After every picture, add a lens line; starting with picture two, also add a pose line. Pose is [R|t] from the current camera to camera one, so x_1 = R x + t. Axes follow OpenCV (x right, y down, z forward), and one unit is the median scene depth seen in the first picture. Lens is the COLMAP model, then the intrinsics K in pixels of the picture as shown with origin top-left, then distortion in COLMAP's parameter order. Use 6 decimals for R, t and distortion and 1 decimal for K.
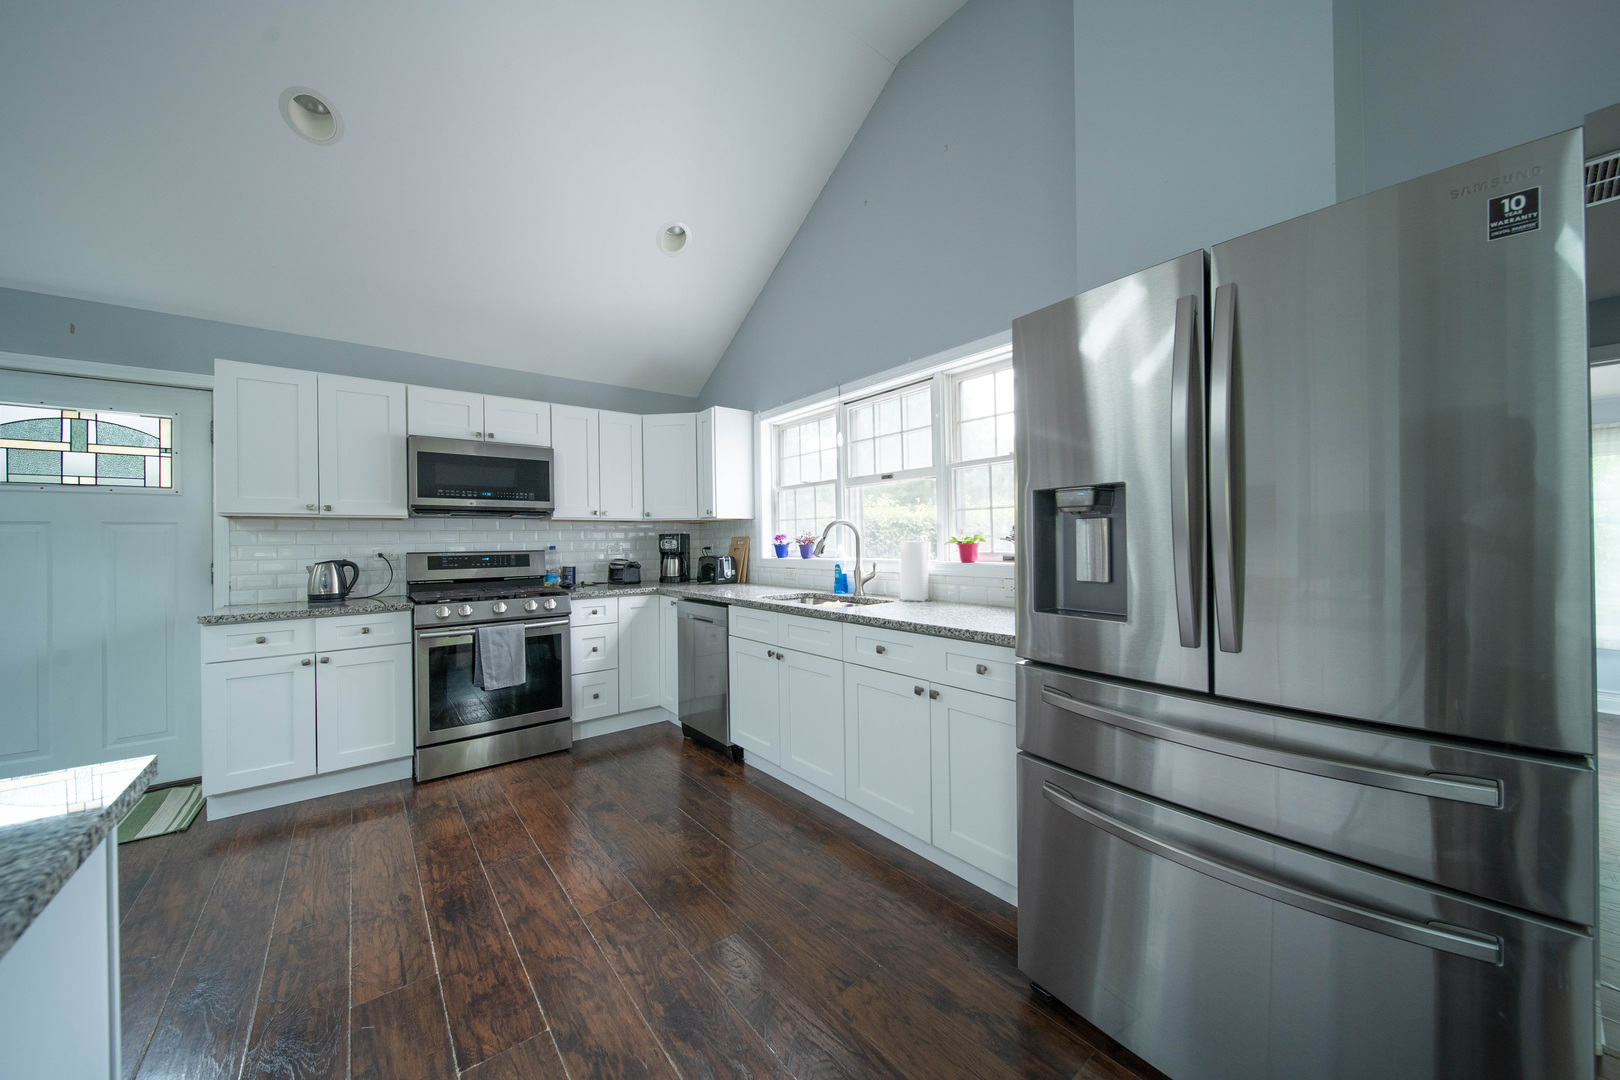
lens RADIAL K [[567.3, 0, 809.8], [0, 567.3, 536.7], [0, 0, 1]] dist [-0.001375, -0.000562]
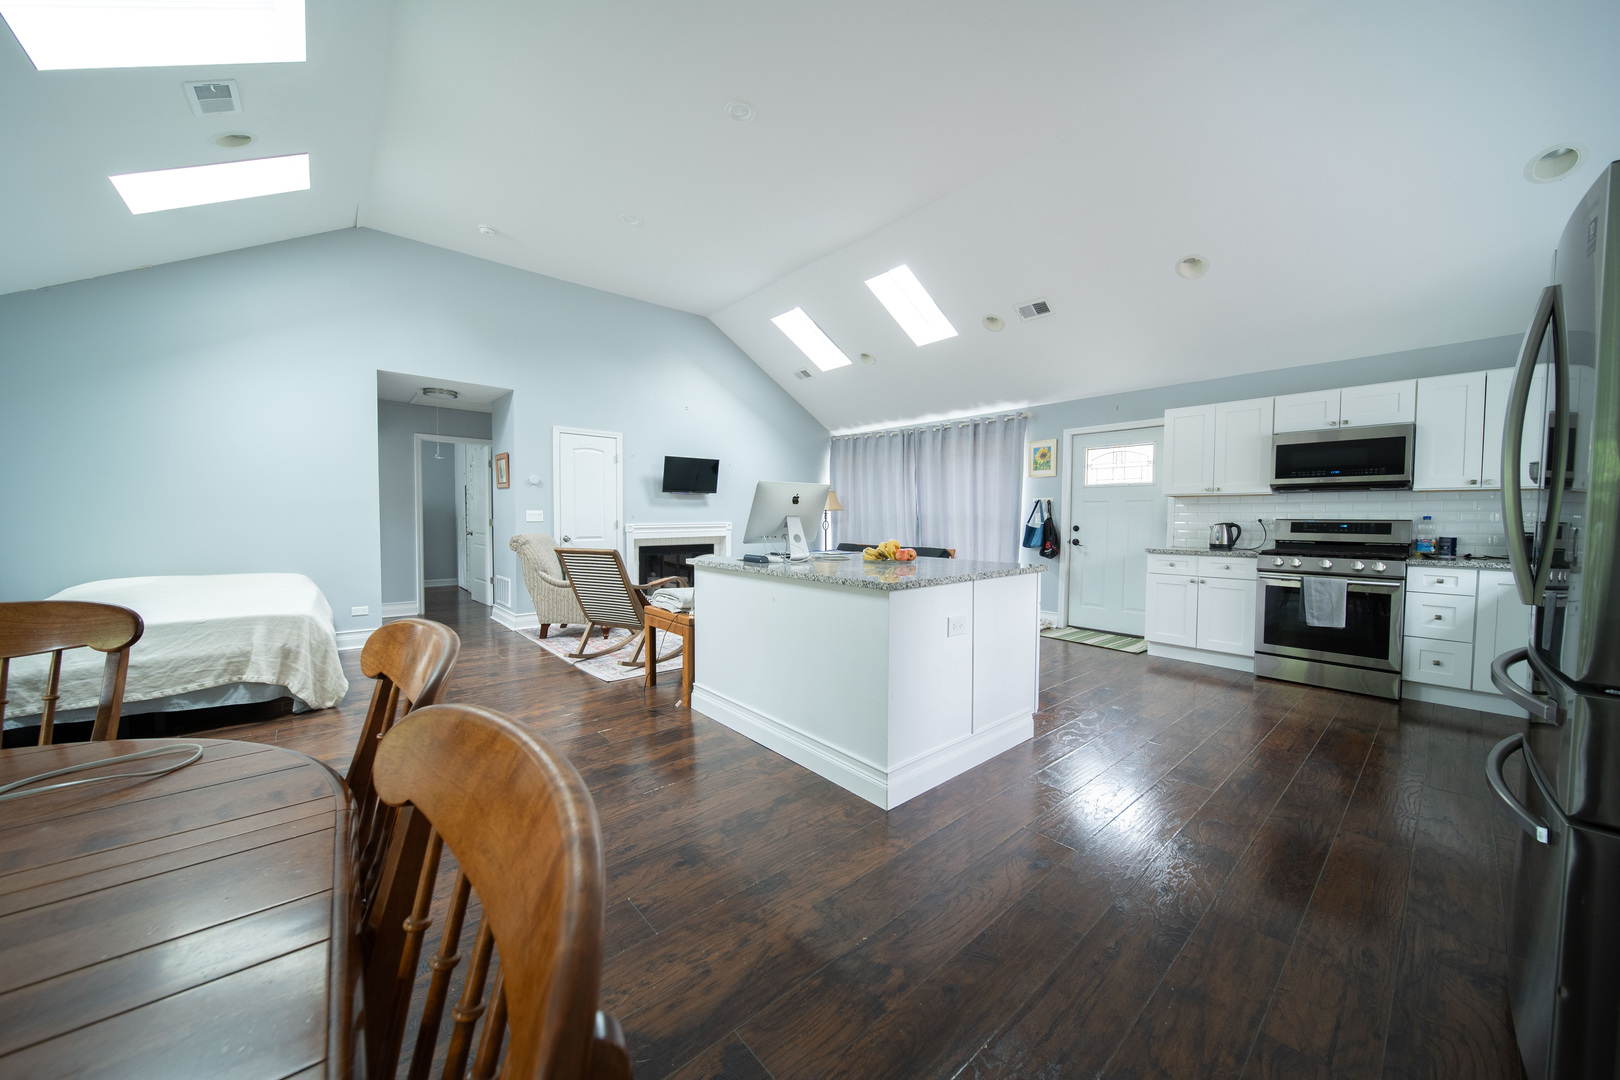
lens RADIAL K [[567.3, 0, 809.8], [0, 567.3, 536.7], [0, 0, 1]] dist [-0.001375, -0.000562]
pose [[0.042217, 0.050312, -0.997841, 0.589191], [0.001969, 0.998725, 0.050440, -0.000354], [0.999107, -0.004094, 0.042064, -0.175299]]
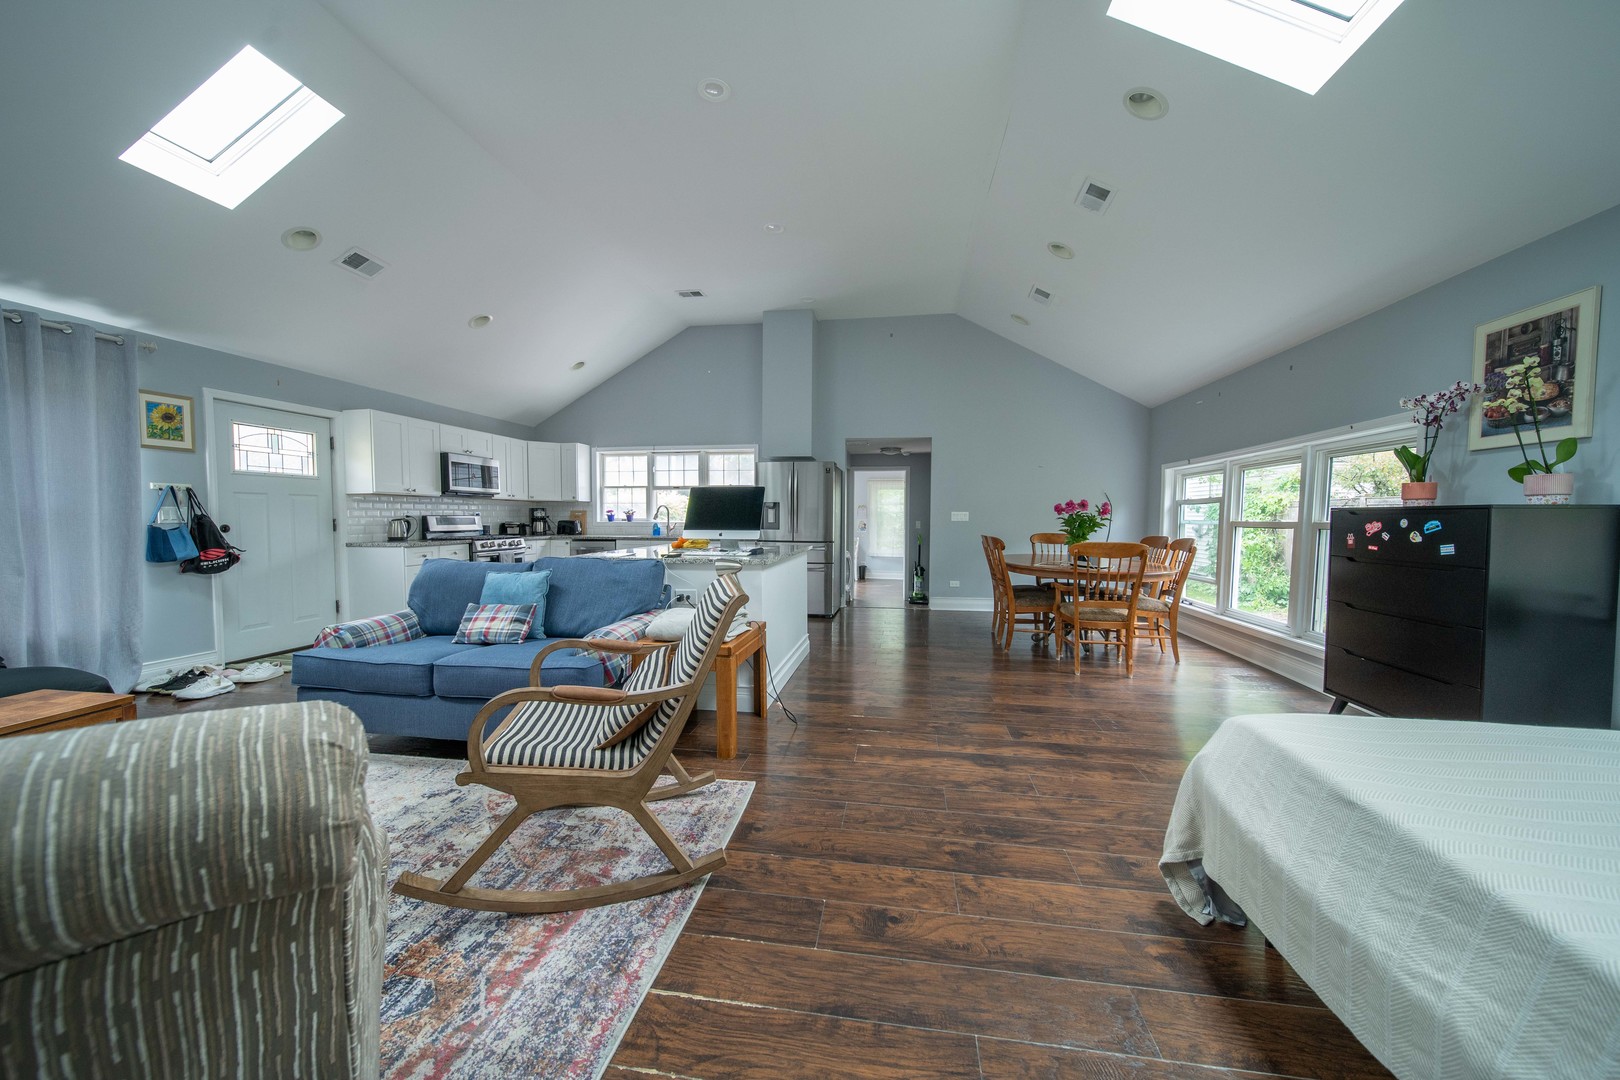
lens RADIAL K [[567.3, 0, 809.8], [0, 567.3, 536.7], [0, 0, 1]] dist [-0.001375, -0.000562]
pose [[0.744227, -0.006044, 0.667900, -0.971252], [-0.018979, 0.999364, 0.030191, 0.018395], [-0.667658, -0.035145, 0.743638, -1.093806]]
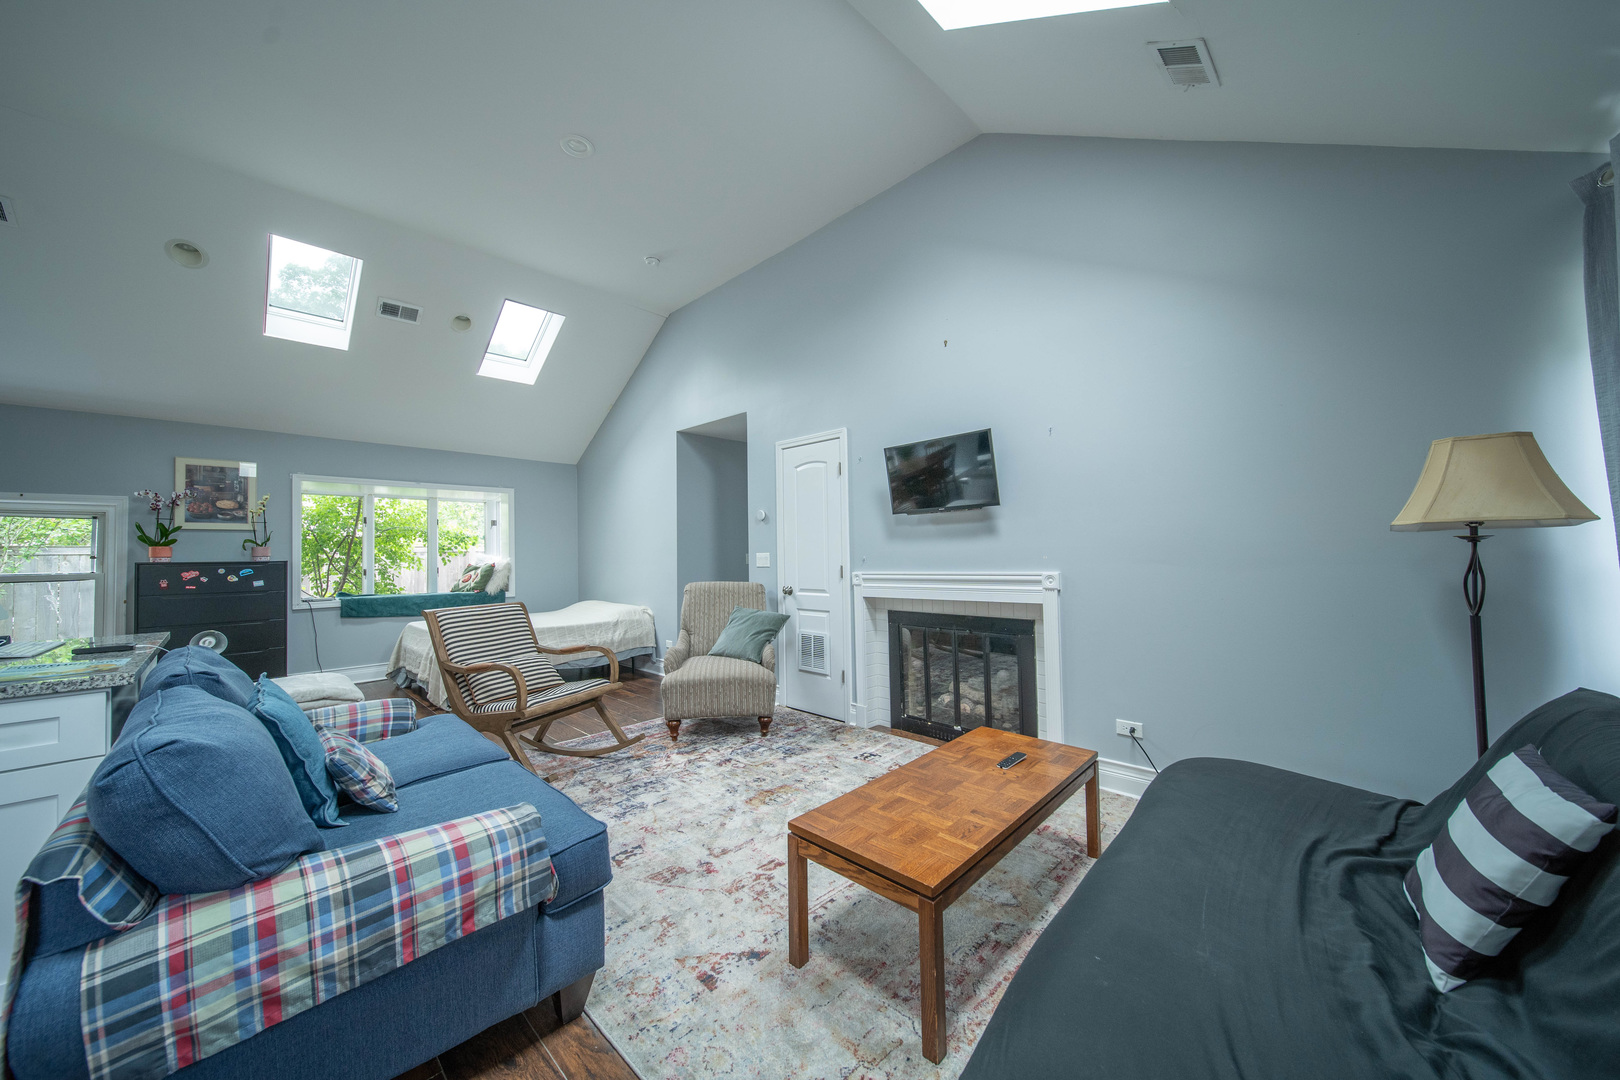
lens RADIAL K [[567.3, 0, 809.8], [0, 567.3, 536.7], [0, 0, 1]] dist [-0.001375, -0.000562]
pose [[-0.992243, 0.027145, -0.121315, -1.090788], [0.031711, 0.998853, -0.035869, 0.019033], [0.120202, -0.039438, -0.991966, 0.435263]]
